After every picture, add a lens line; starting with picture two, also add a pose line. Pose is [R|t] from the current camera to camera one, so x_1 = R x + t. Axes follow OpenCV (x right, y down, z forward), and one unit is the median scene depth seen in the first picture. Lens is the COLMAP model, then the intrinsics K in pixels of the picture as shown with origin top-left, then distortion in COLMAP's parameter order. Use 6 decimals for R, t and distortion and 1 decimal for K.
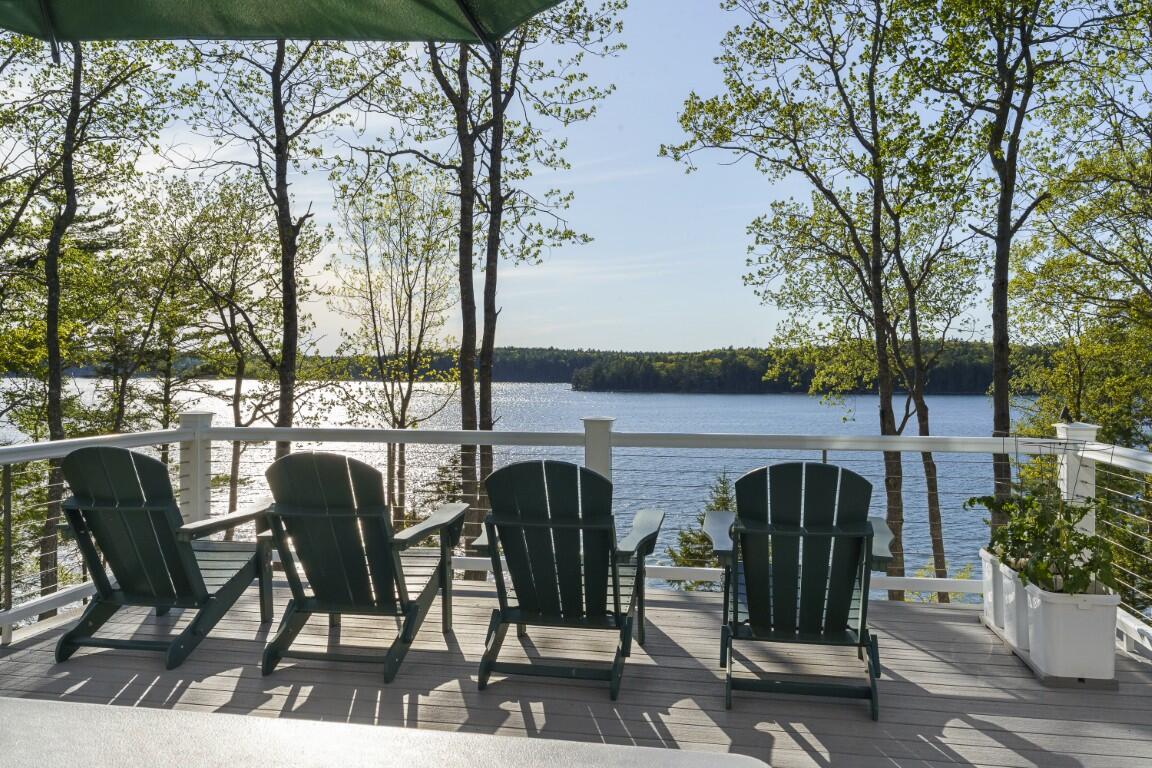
lens RADIAL K [[885.7, 0, 577.8], [0, 885.7, 376.2], [0, 0, 1]] dist [0.080657, -0.212574]
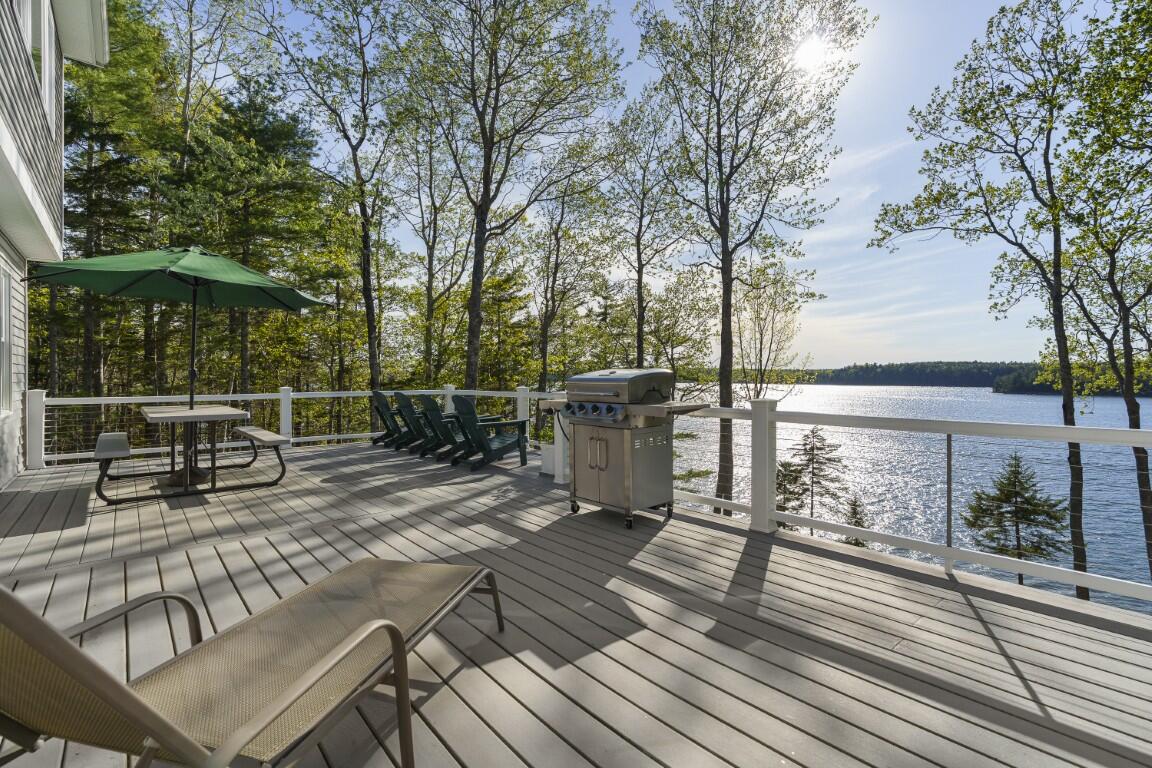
lens RADIAL K [[524.0, 0, 573.9], [0, 524.0, 384.8], [0, 0, 1]] dist [-0.003474, 0.001435]
pose [[0.769966, 0.005907, -0.638058, 0.195992], [-0.001716, 0.999973, 0.007188, 0.003217], [0.638083, -0.004439, 0.769955, -0.036233]]
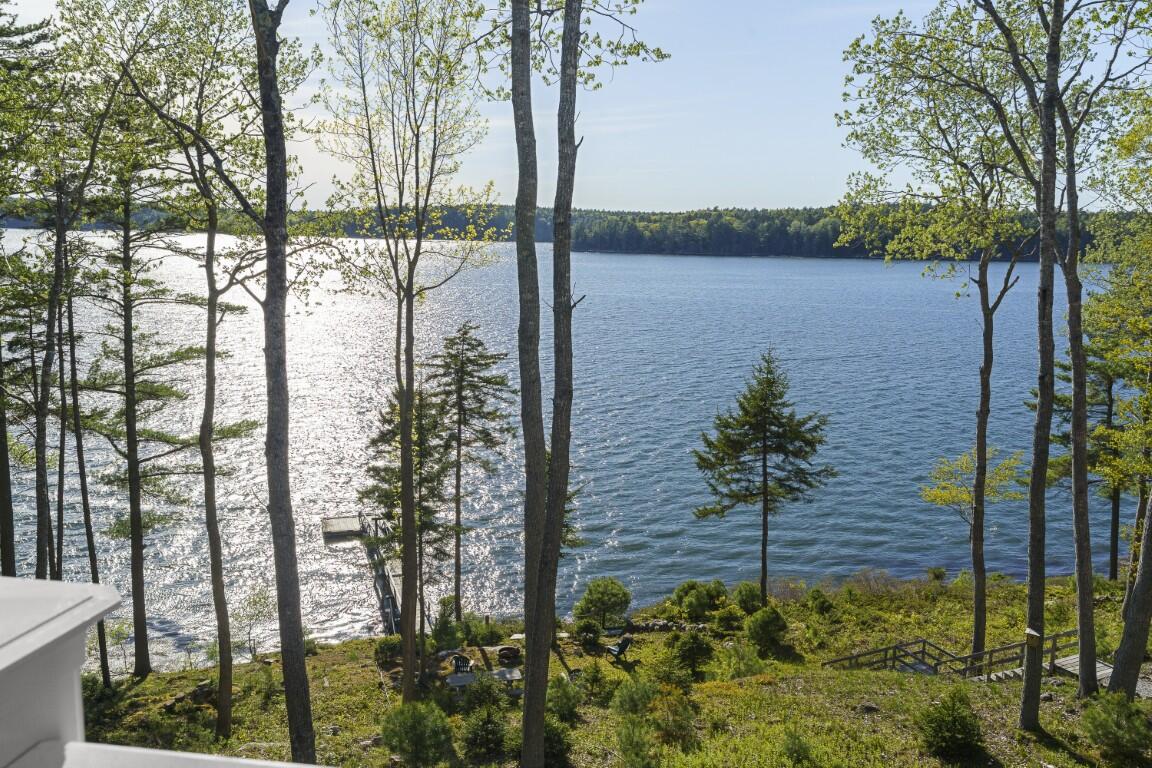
lens RADIAL K [[925.3, 0, 572.5], [0, 925.3, 356.8], [0, 0, 1]] dist [0.023593, 0.006289]
pose [[0.999896, 0.014285, 0.002034, -0.044778], [-0.014429, 0.991377, 0.130242, -0.001397], [-0.000156, -0.130258, 0.991480, 0.129859]]
